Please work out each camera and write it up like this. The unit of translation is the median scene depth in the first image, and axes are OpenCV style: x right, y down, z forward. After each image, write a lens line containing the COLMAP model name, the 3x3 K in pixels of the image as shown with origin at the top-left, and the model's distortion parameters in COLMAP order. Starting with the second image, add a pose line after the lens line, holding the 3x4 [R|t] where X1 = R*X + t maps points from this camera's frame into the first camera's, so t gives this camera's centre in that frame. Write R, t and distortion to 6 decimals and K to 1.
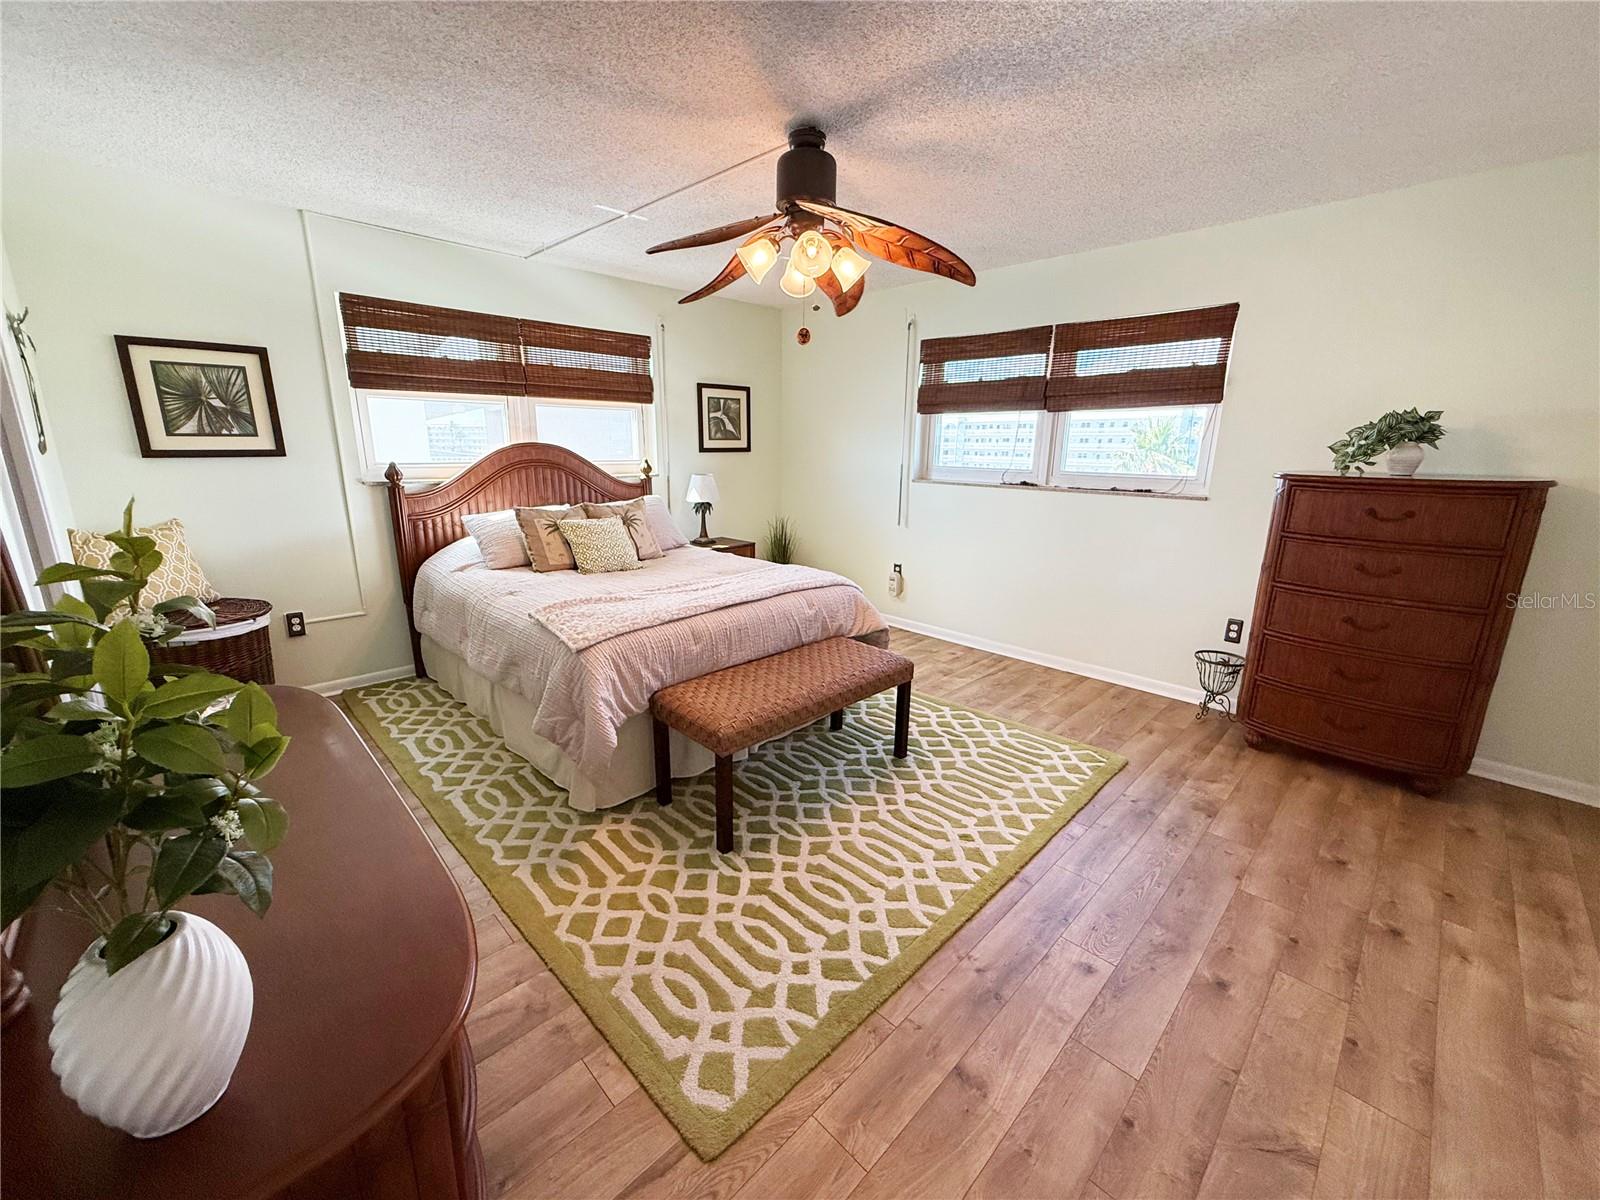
lens RADIAL K [[637.4, 0, 800.0], [0, 637.4, 600.0], [0, 0, 1]] dist [0.013179, 0.000000]
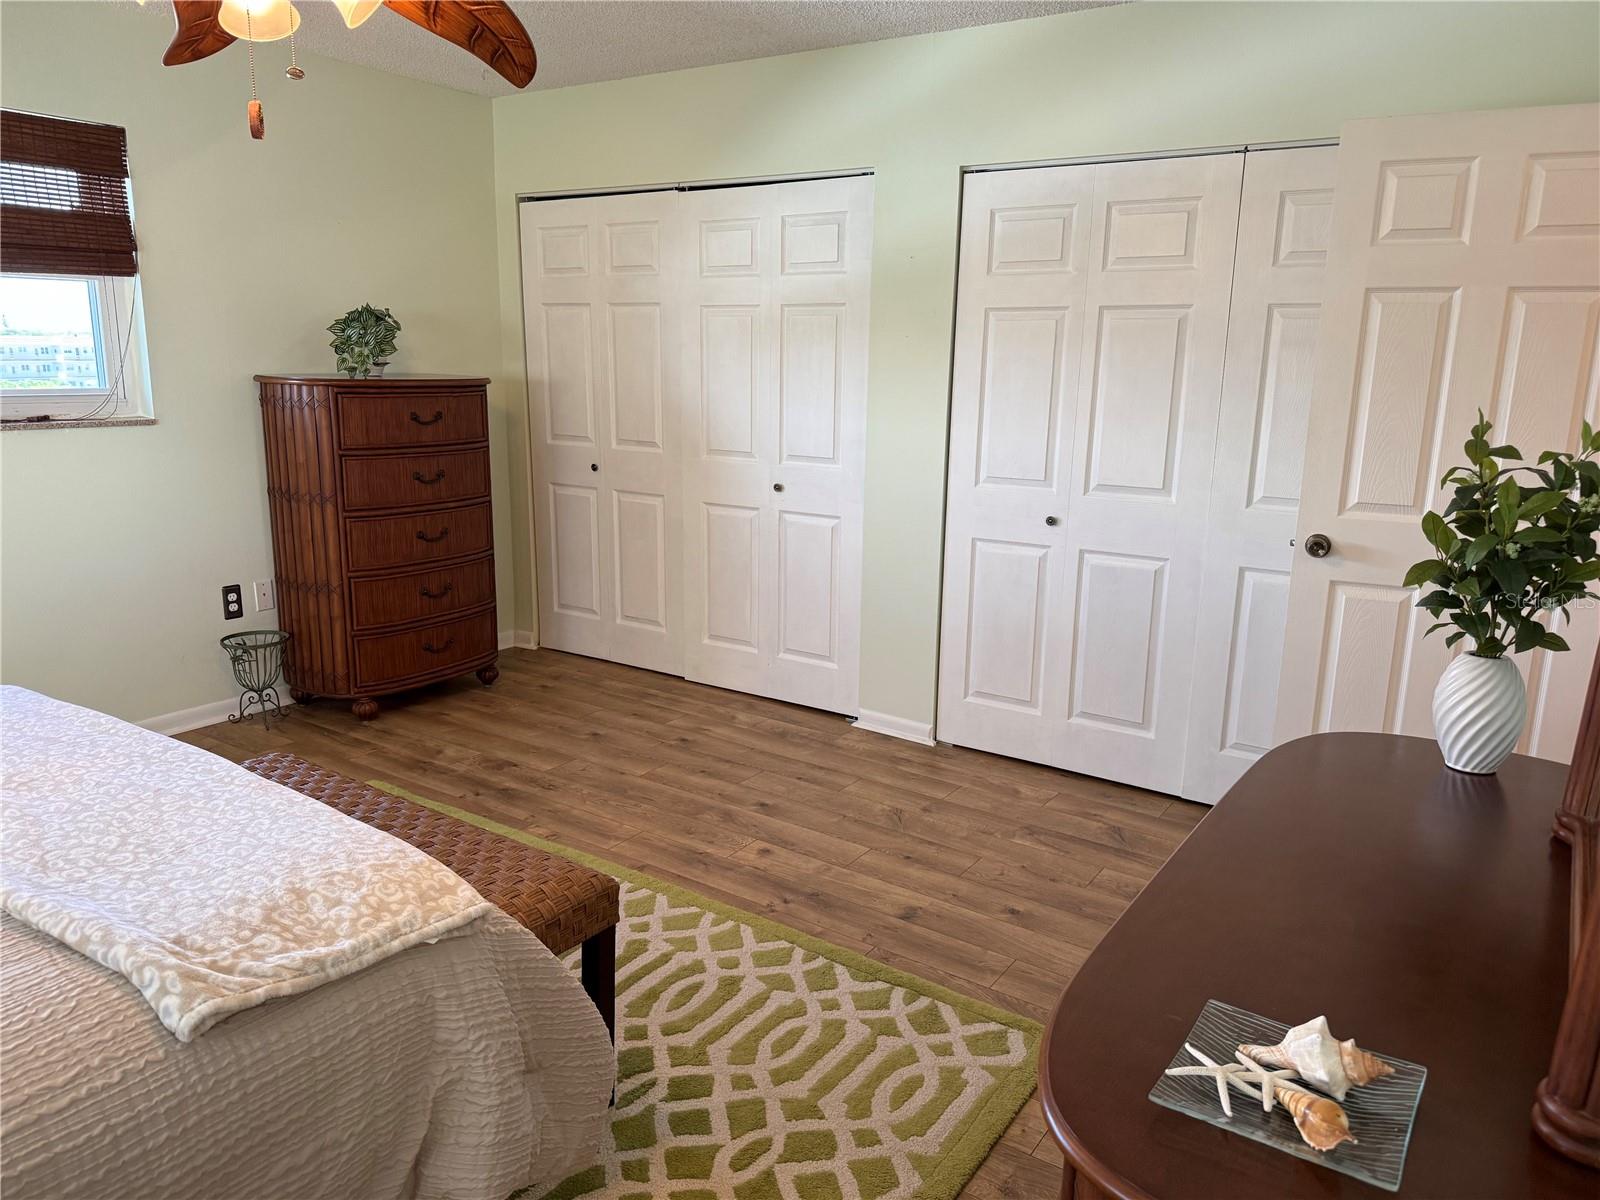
lens RADIAL K [[1111.7, 0, 800.0], [0, 1111.7, 600.0], [0, 0, 1]] dist [0.117884, -0.183282]
pose [[-0.192692, -0.222785, 0.955634, -0.862994], [0.214335, 0.940813, 0.262548, -0.199562], [-0.957565, 0.255417, -0.133536, 0.765895]]
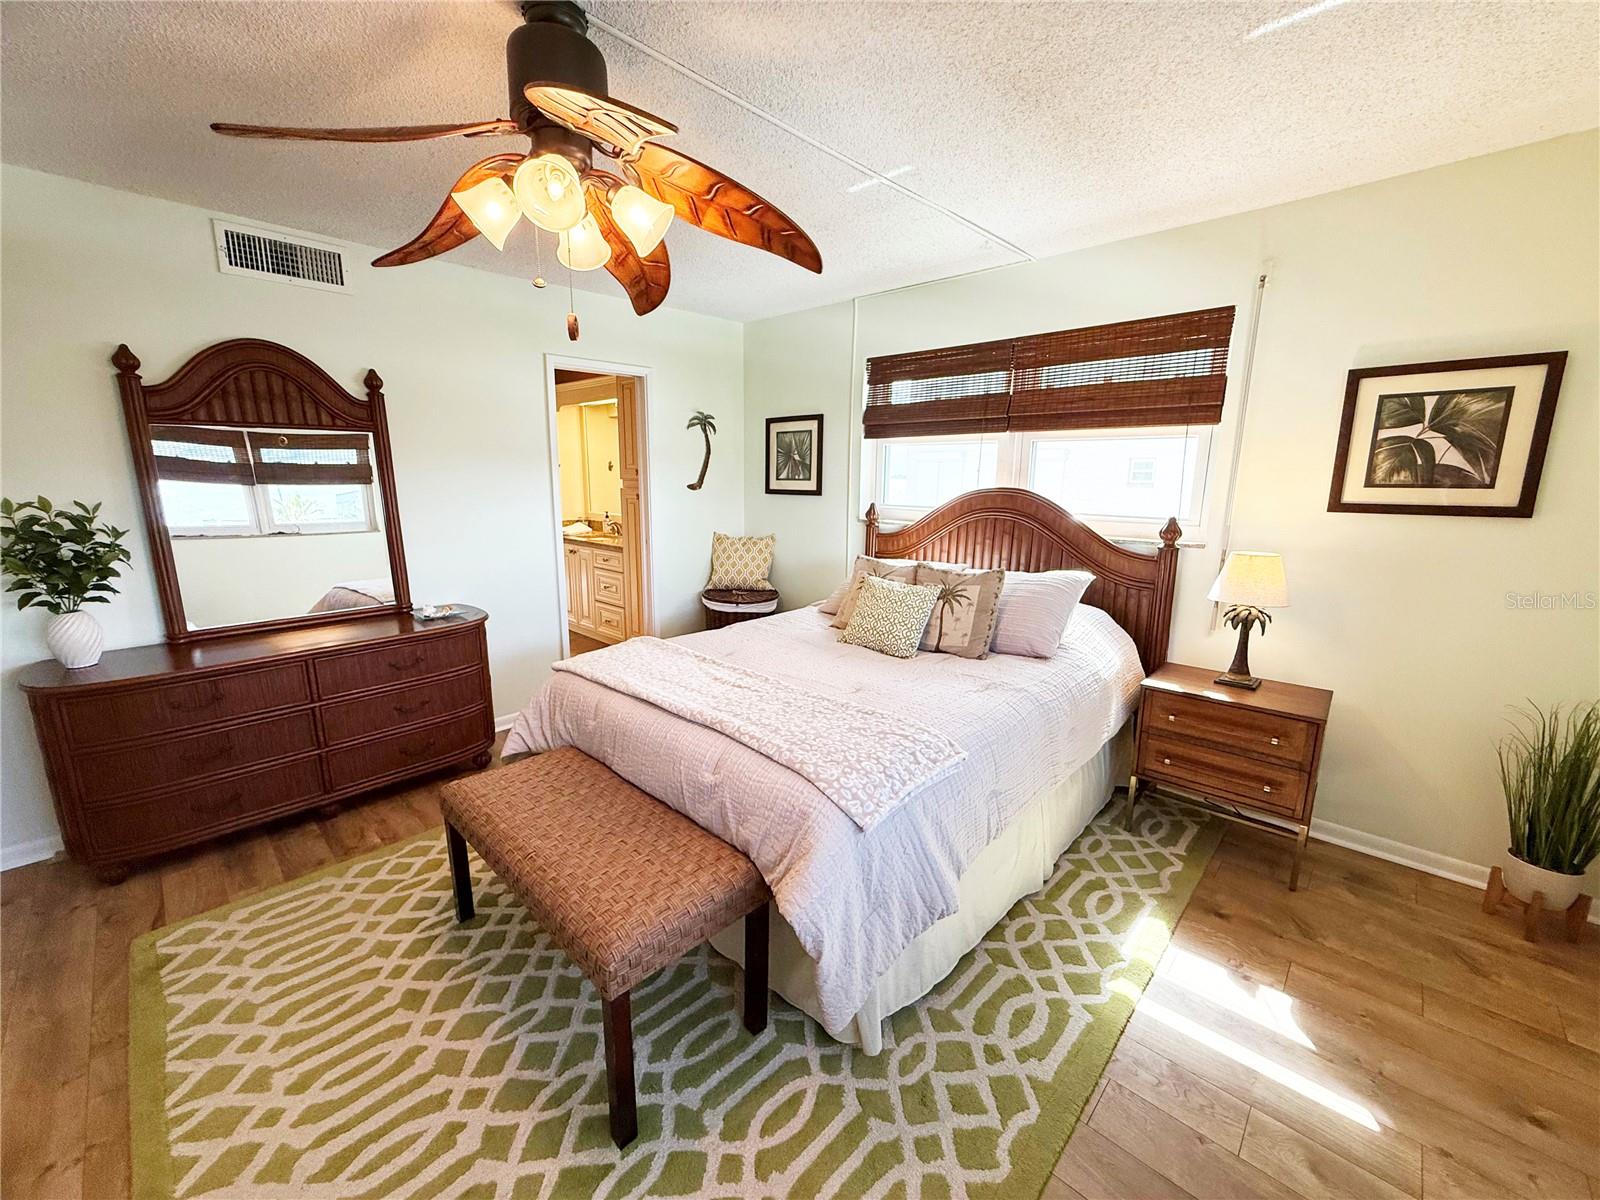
lens RADIAL K [[652.4, 0, 800.0], [0, 652.4, 600.0], [0, 0, 1]] dist [0.001539, 0.000249]
pose [[0.017383, 0.181350, -0.983265, 0.660706], [-0.250175, 0.952921, 0.171331, -0.296653], [0.968045, 0.243010, 0.061934, 1.162841]]
